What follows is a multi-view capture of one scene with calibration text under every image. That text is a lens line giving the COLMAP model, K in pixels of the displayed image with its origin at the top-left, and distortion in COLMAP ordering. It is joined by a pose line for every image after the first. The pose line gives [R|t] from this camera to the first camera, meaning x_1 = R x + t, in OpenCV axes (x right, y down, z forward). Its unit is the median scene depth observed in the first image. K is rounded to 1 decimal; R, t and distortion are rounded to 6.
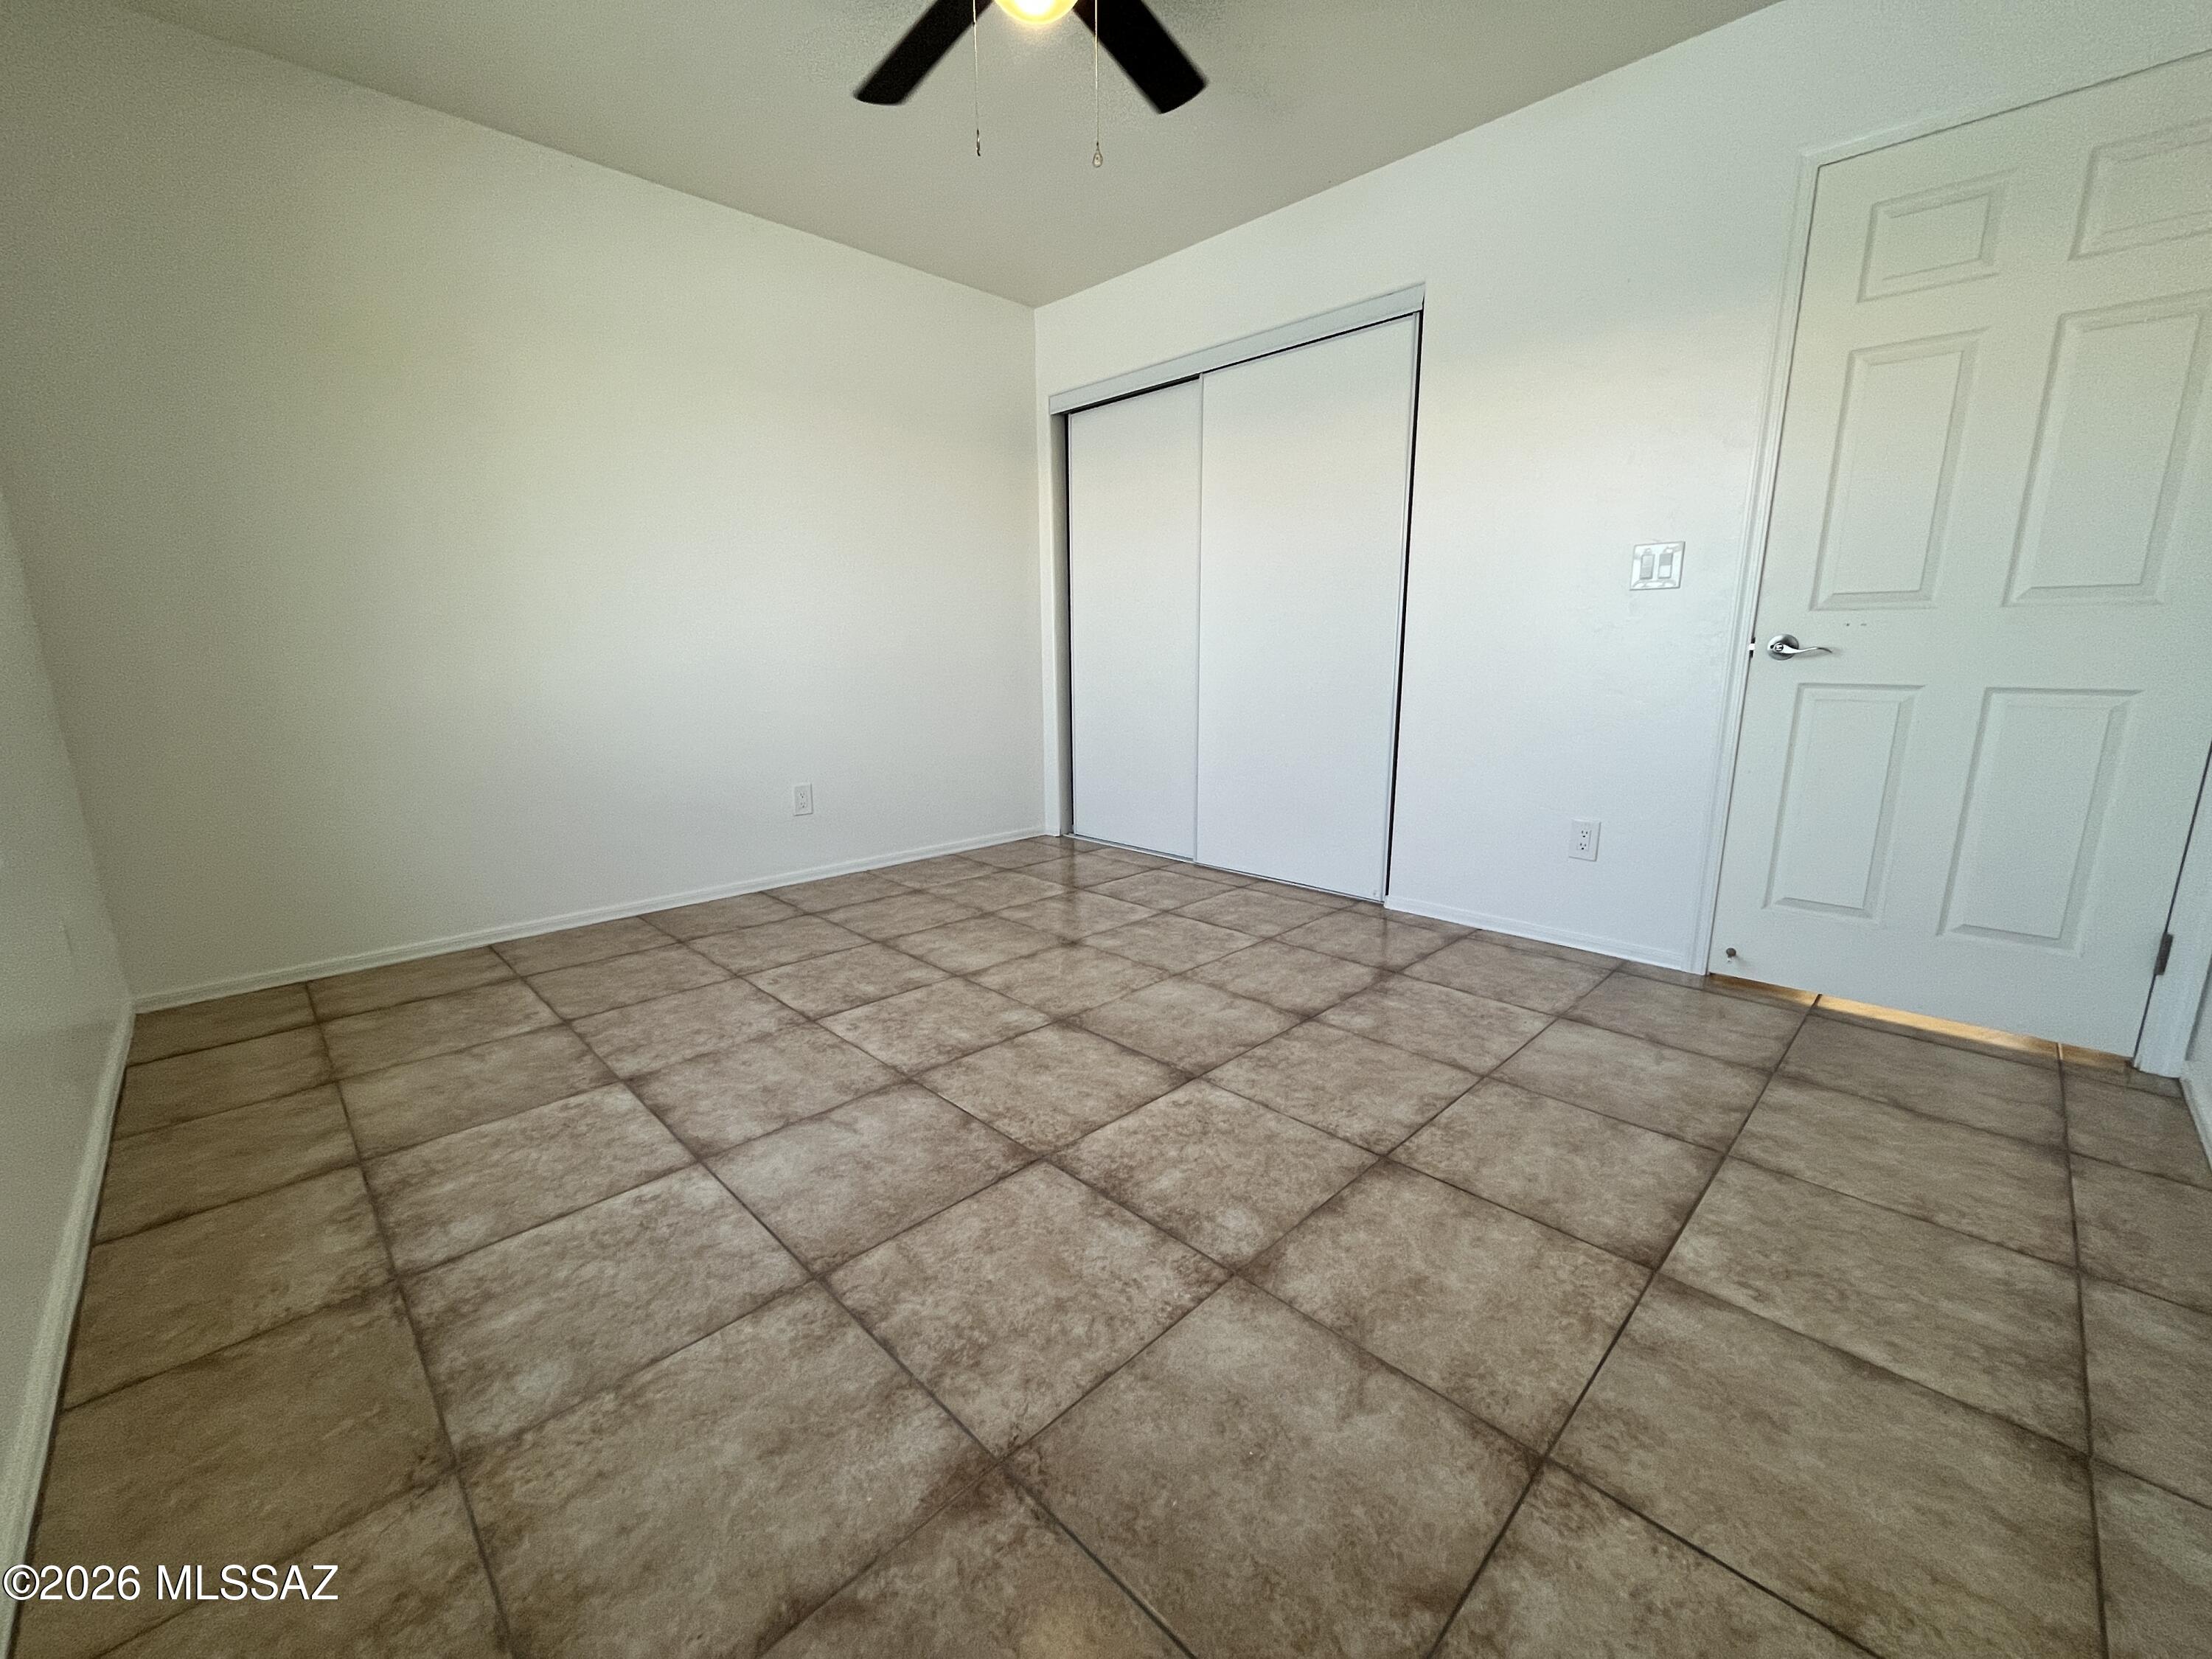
lens RADIAL K [[890.3, 0, 1106.0], [0, 890.3, 829.5], [0, 0, 1]] dist [-0.003657, -0.000511]
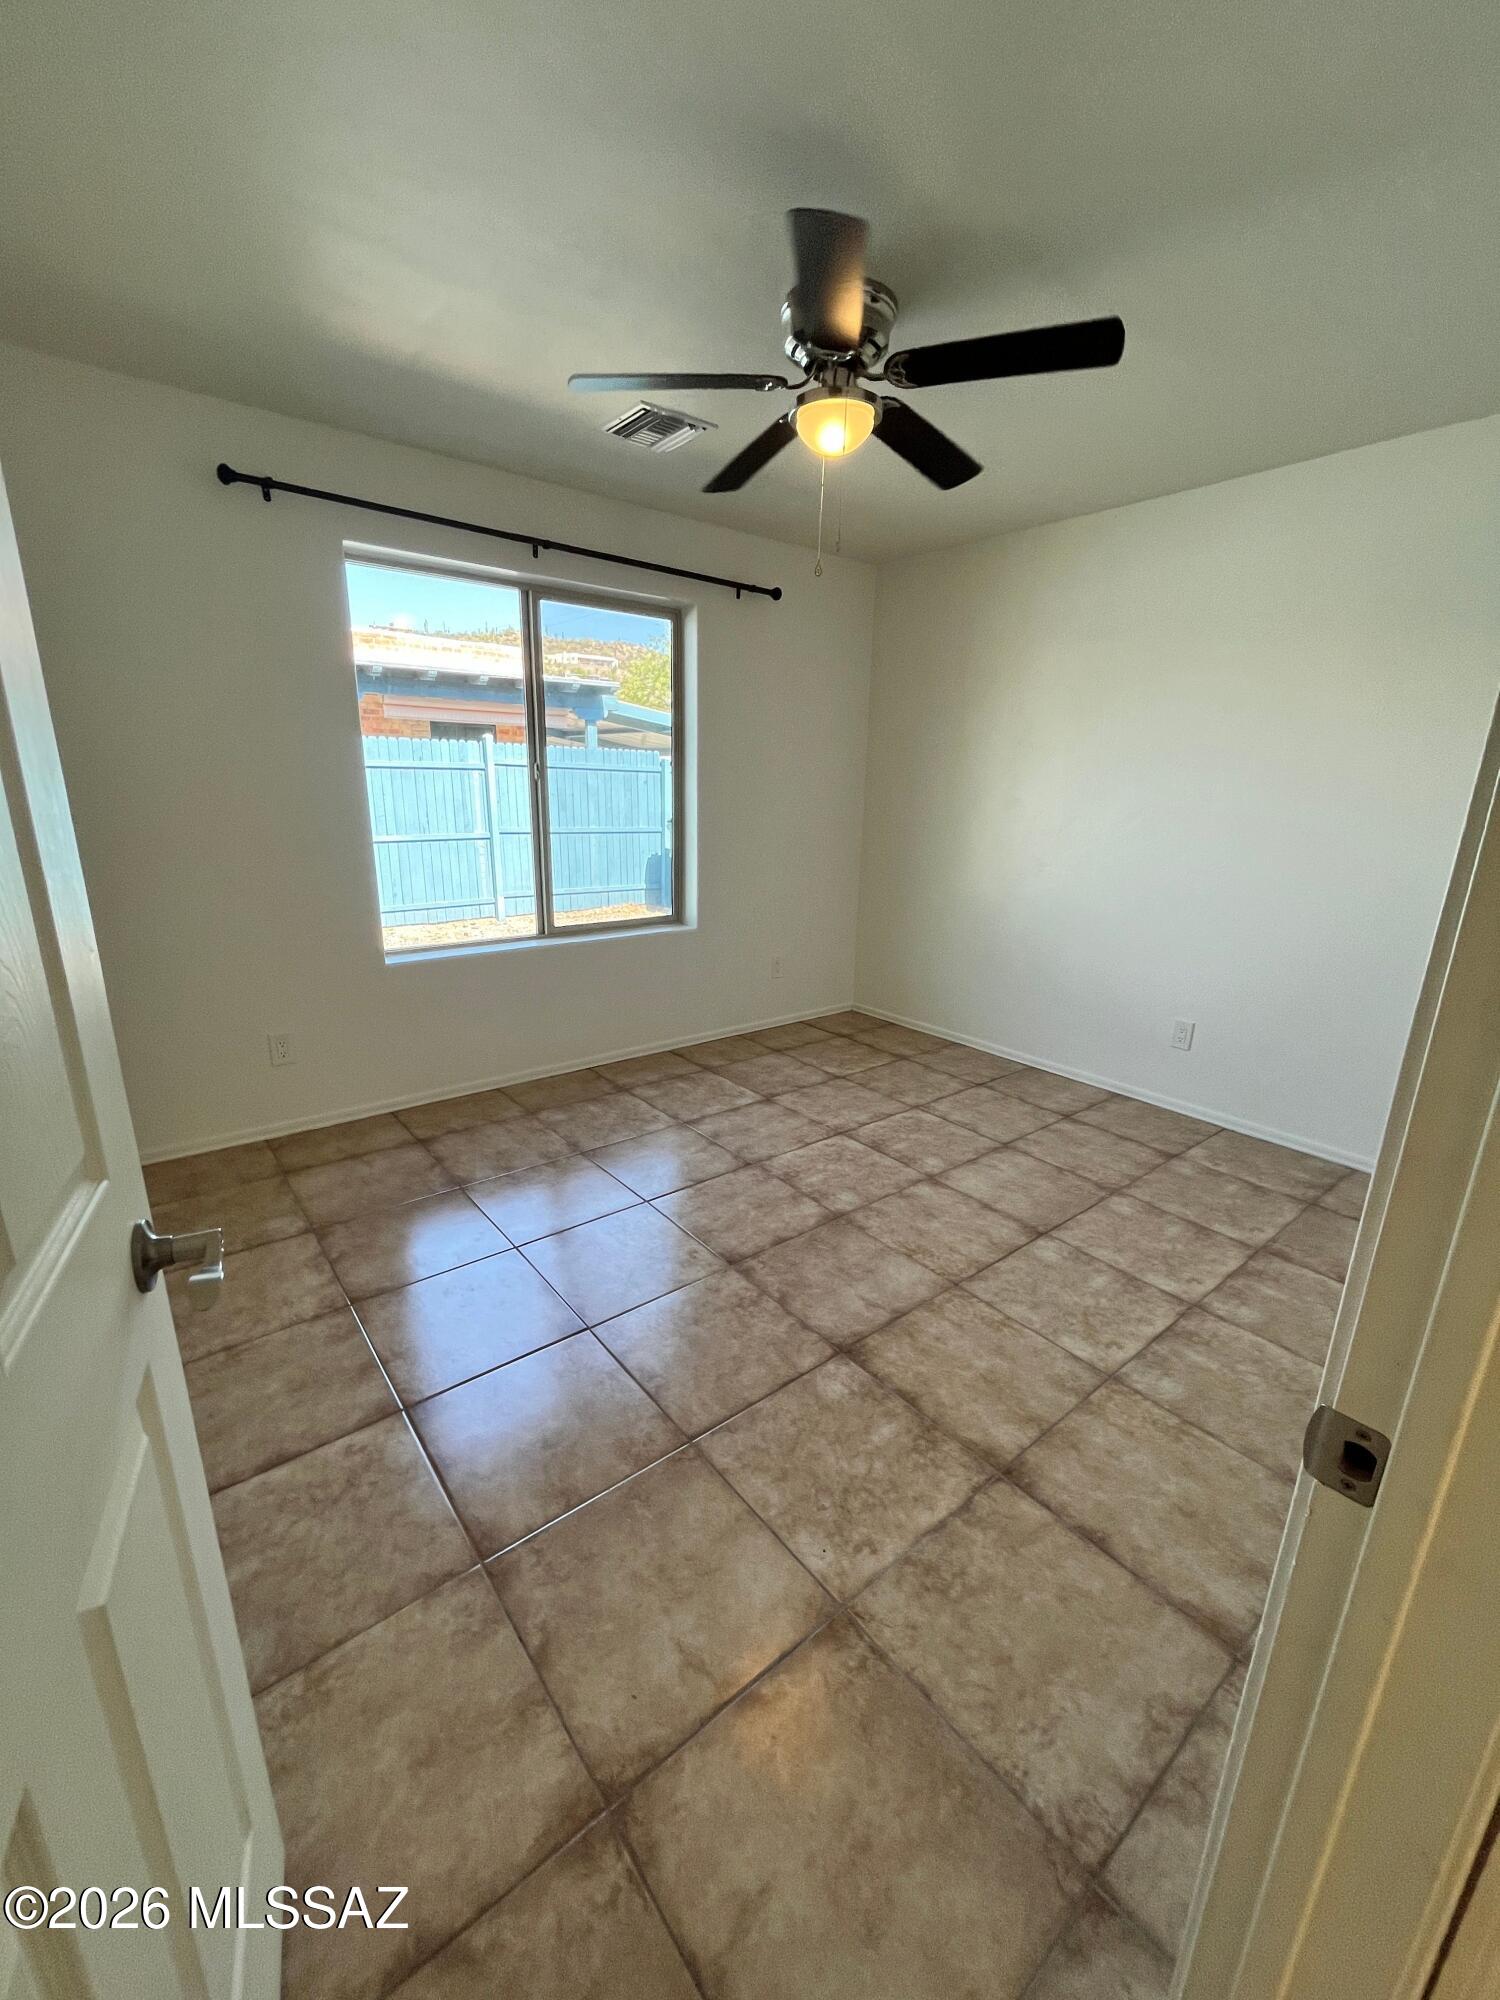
lens RADIAL K [[805.0, 0, 747.7], [0, 805.0, 1003.4], [0, 0, 1]] dist [-0.003657, -0.000511]
pose [[-0.105811, 0.269987, -0.957032, 0.926513], [-0.217352, 0.932883, 0.287205, -0.347427], [0.970341, 0.238402, -0.040027, 0.815379]]
